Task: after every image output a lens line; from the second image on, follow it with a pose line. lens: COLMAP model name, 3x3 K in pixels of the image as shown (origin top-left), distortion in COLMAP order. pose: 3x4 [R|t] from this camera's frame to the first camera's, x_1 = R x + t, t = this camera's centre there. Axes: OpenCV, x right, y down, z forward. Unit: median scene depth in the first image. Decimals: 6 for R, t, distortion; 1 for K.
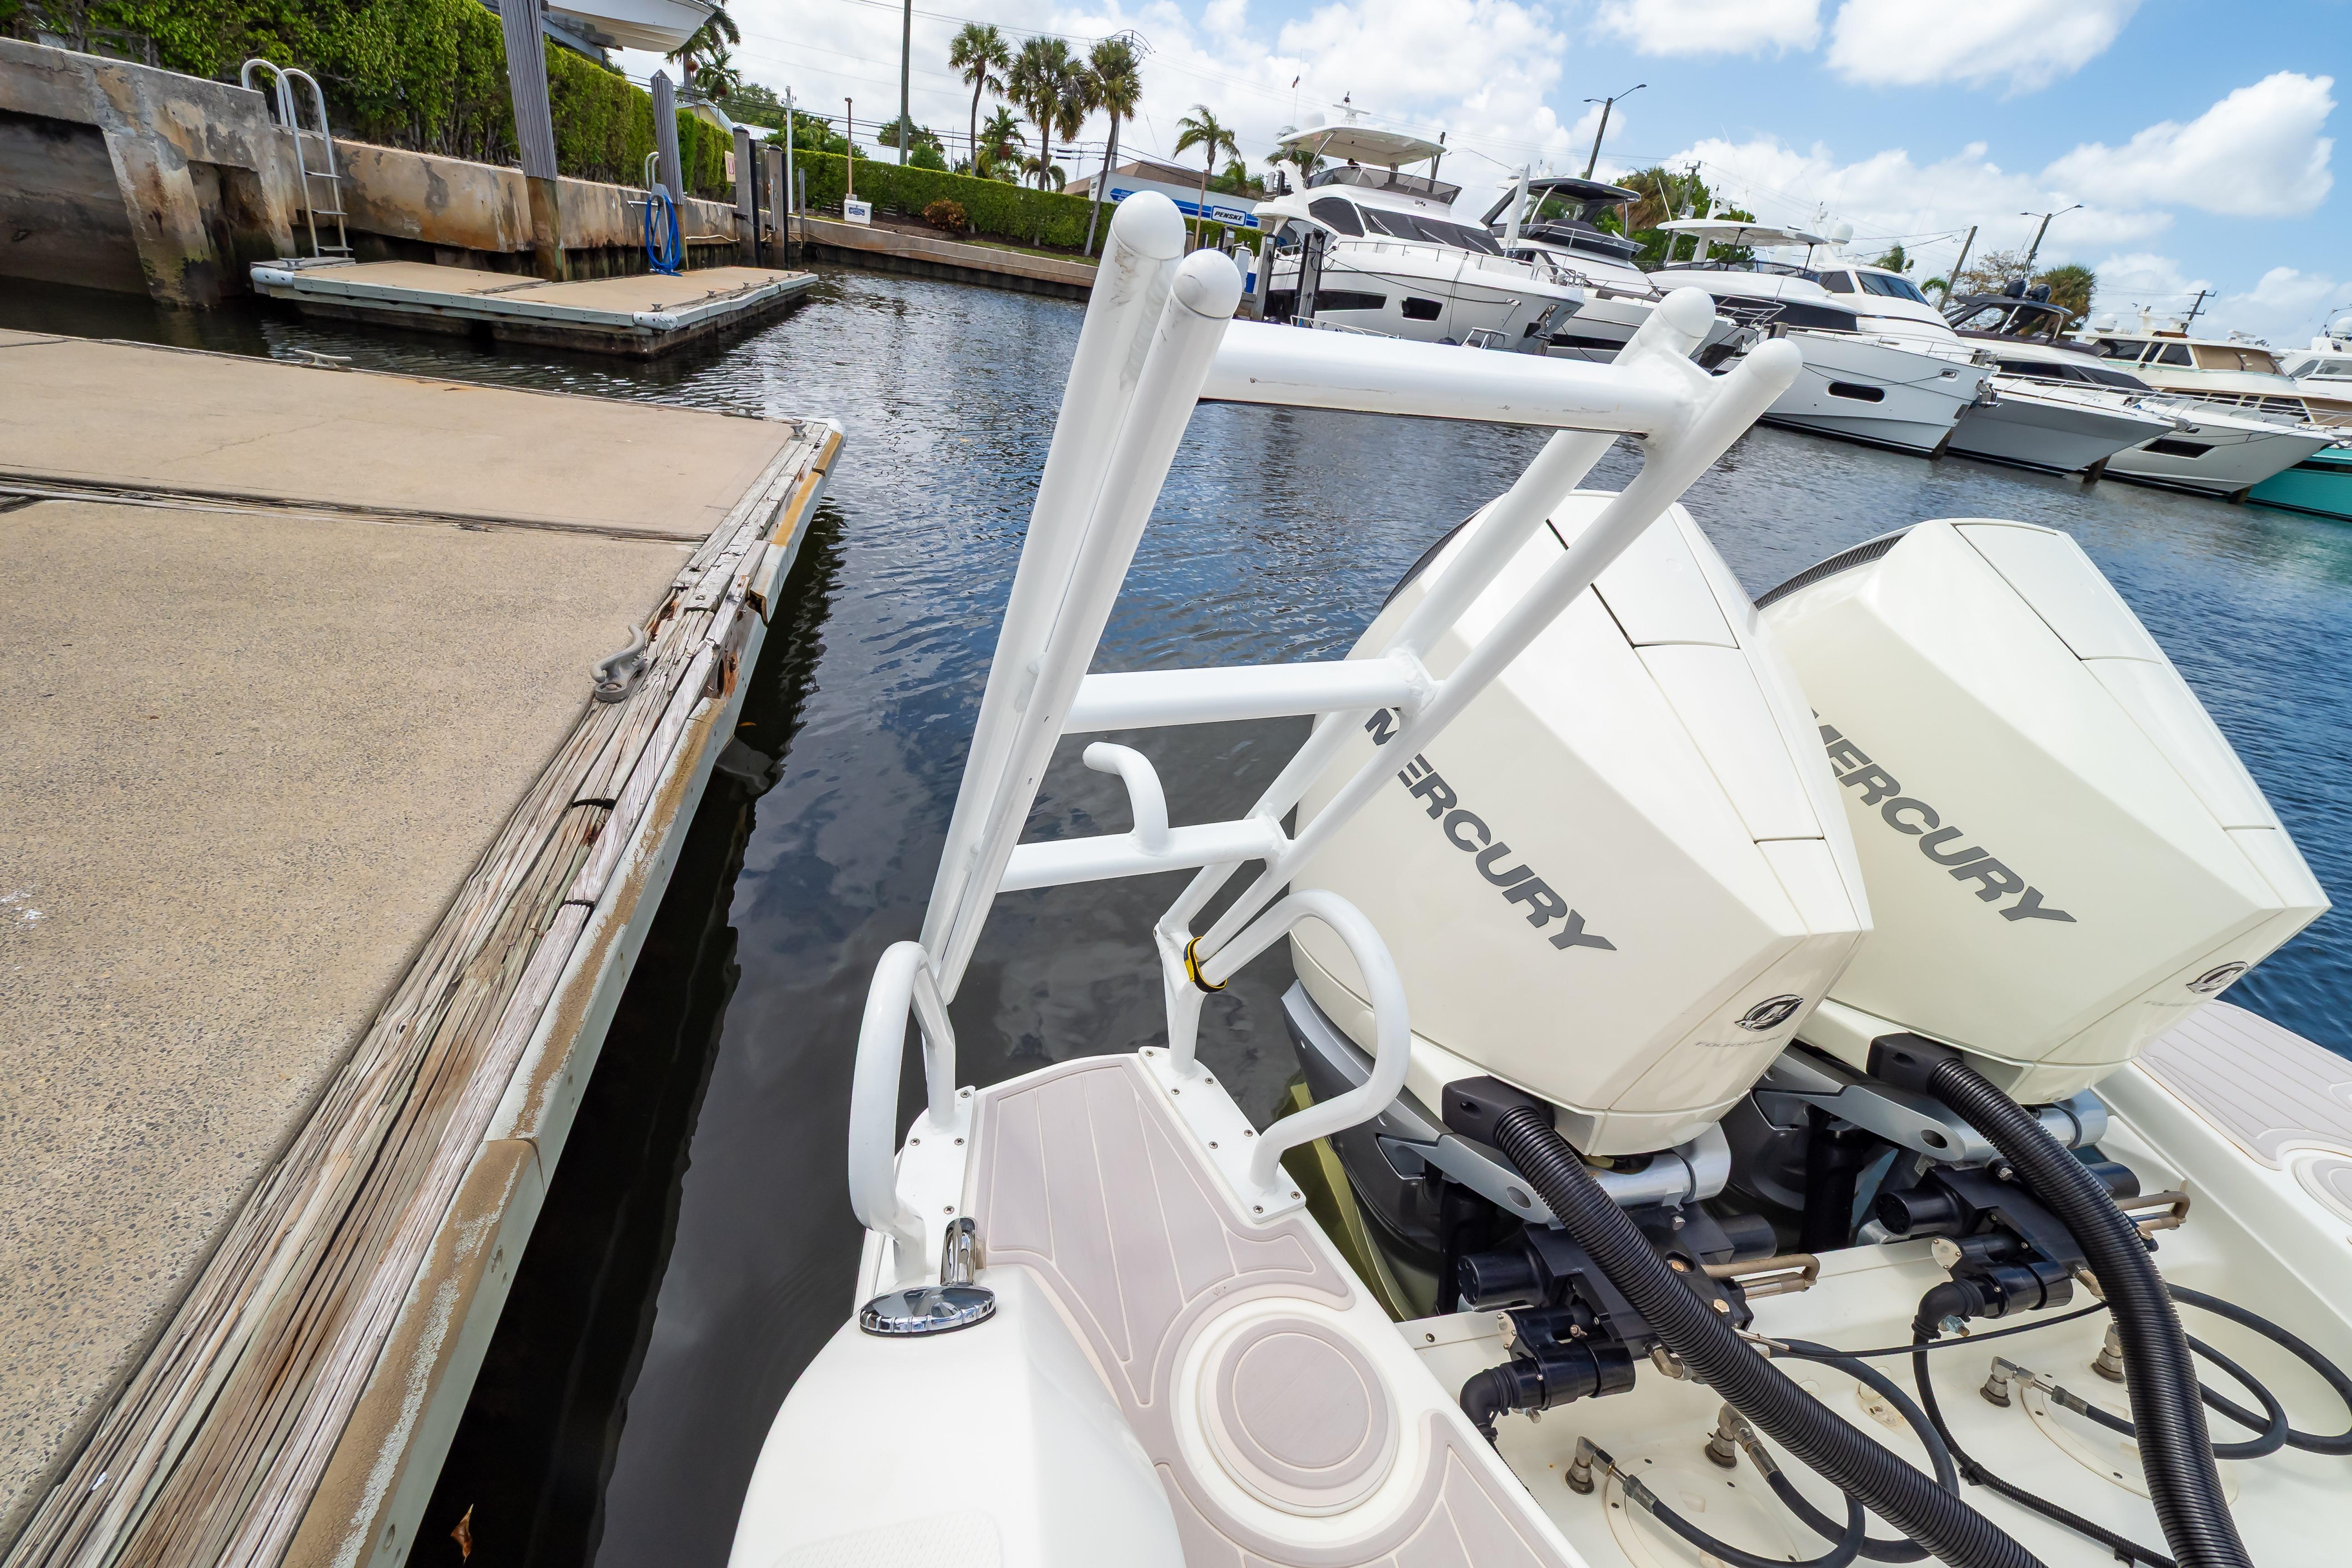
lens RADIAL K [[969.7, 0, 1123.8], [0, 969.7, 848.8], [0, 0, 1]] dist [-0.019749, 0.006667]
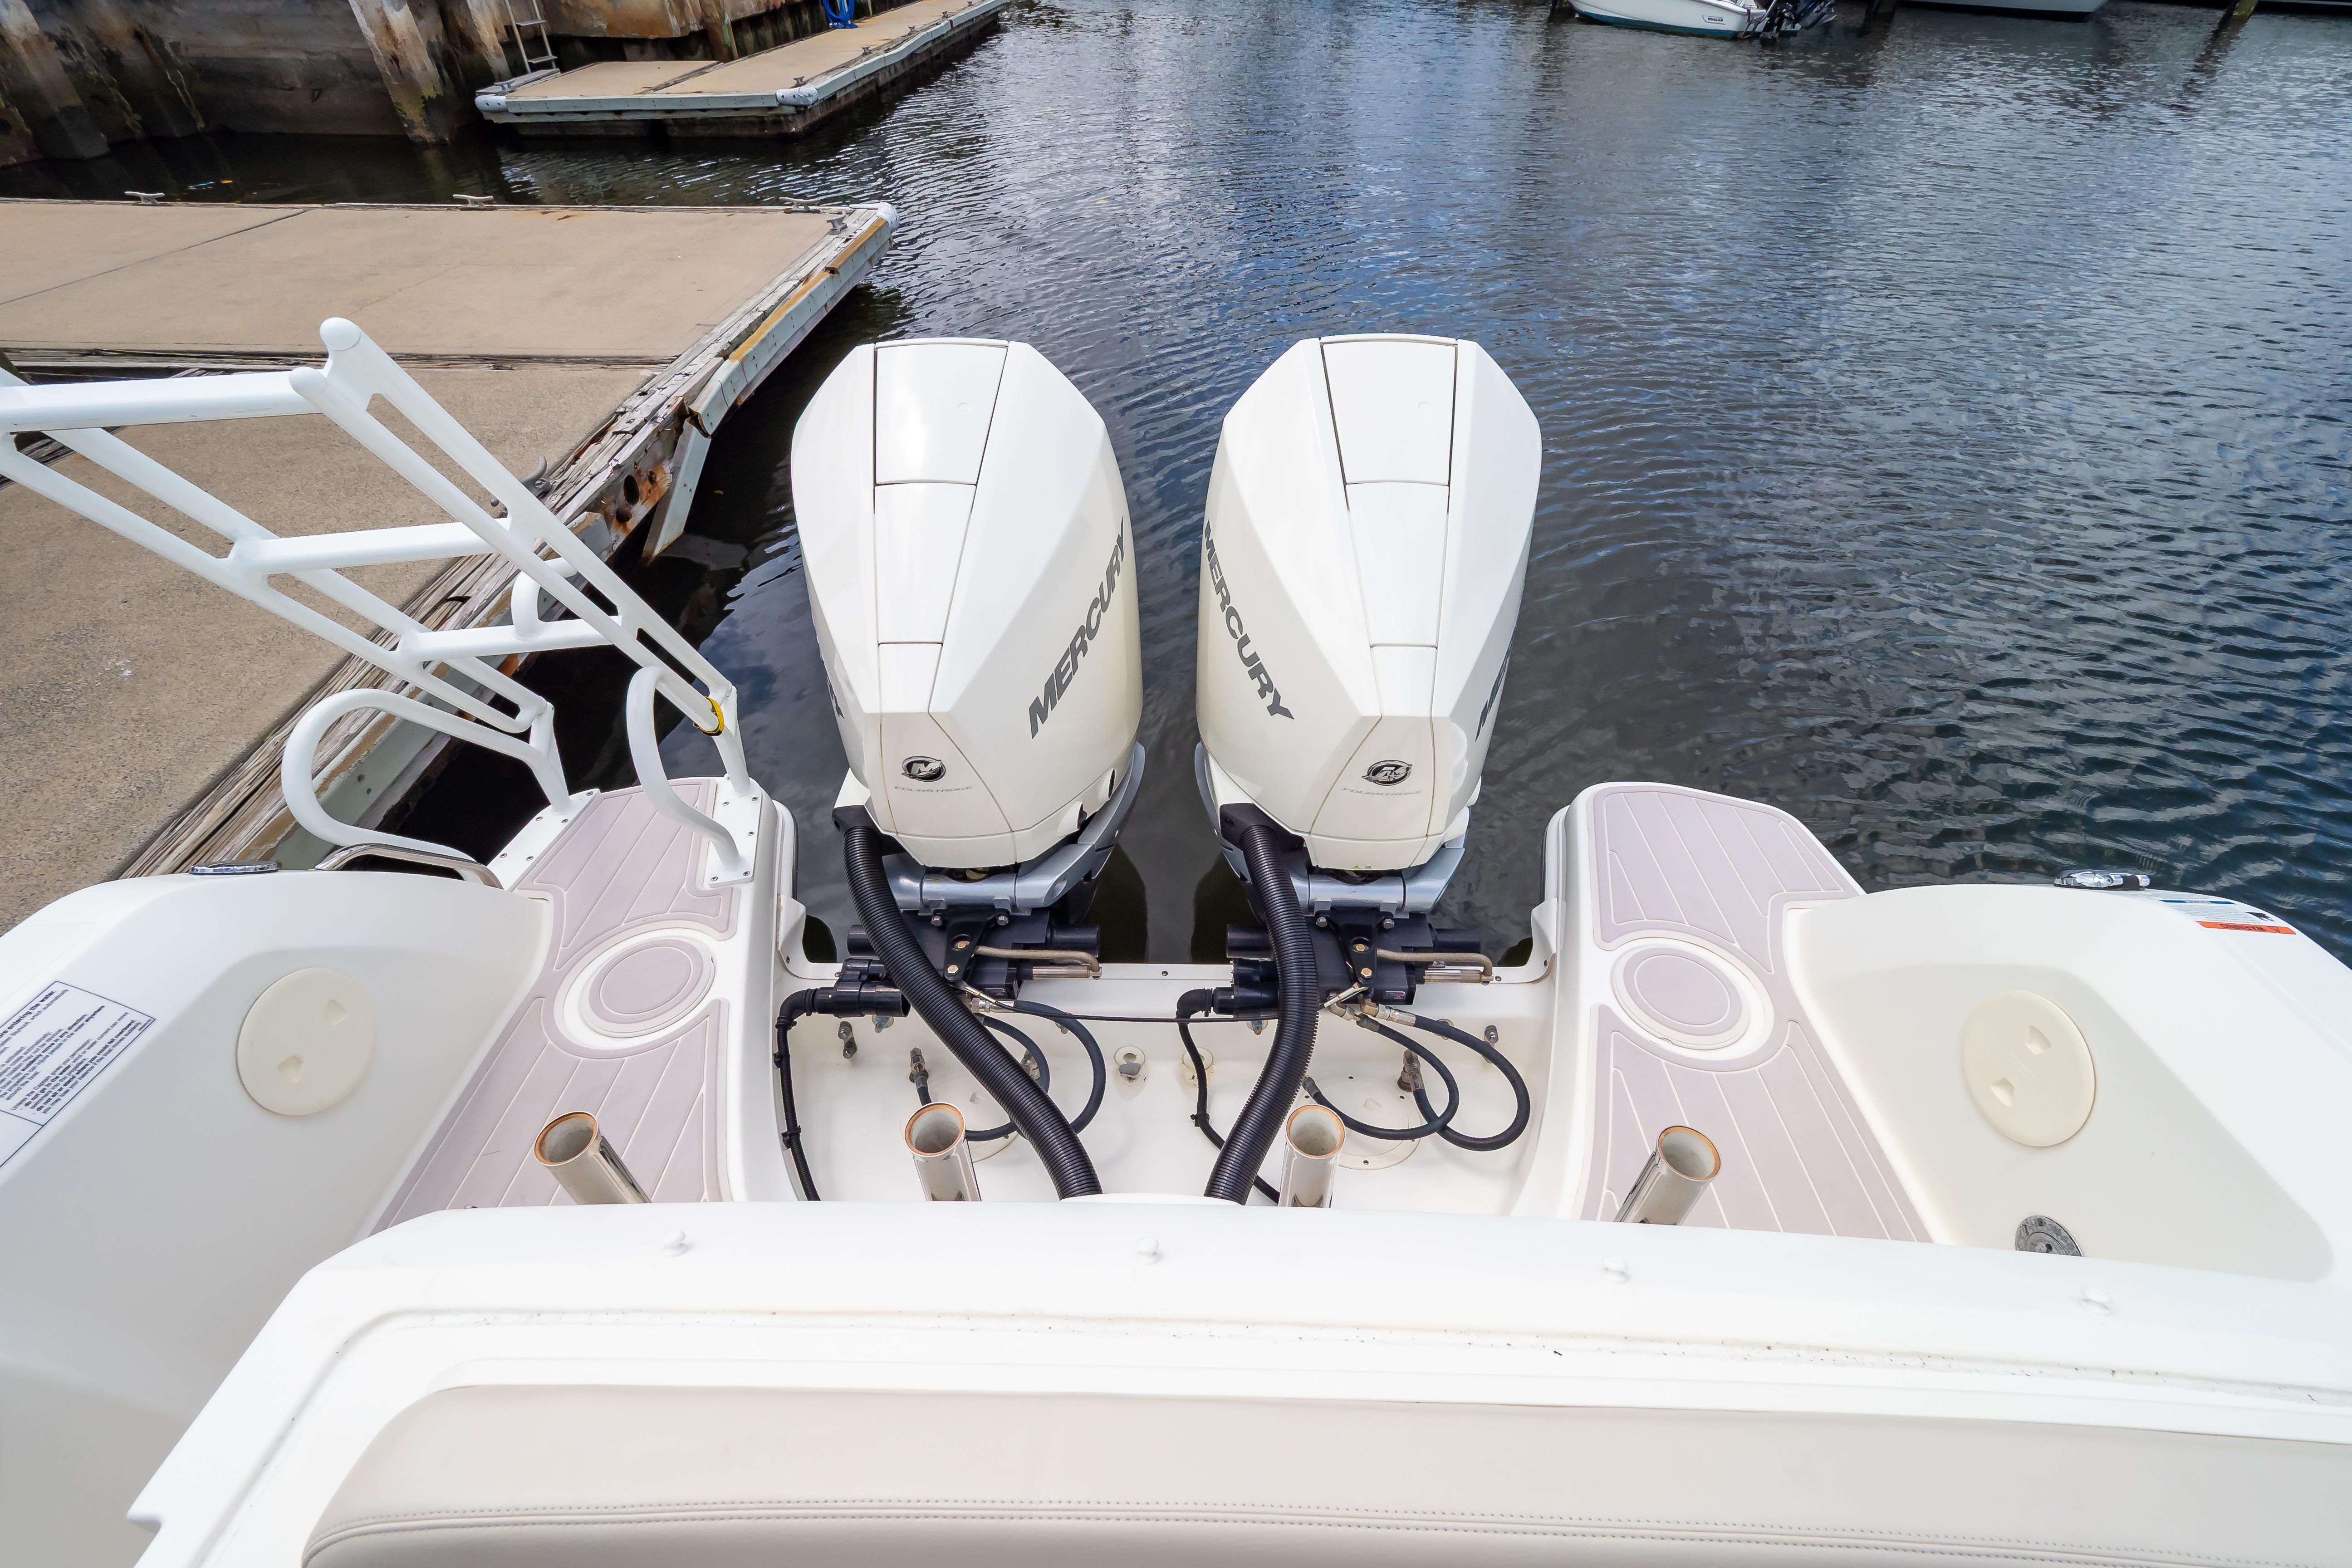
lens RADIAL K [[969.7, 0, 1123.8], [0, 969.7, 848.8], [0, 0, 1]] dist [-0.019749, 0.006667]
pose [[0.961505, 0.063044, -0.267459, 0.238447], [-0.001171, 0.974257, 0.225438, -0.002828], [0.274786, -0.216447, 0.936826, -0.042700]]
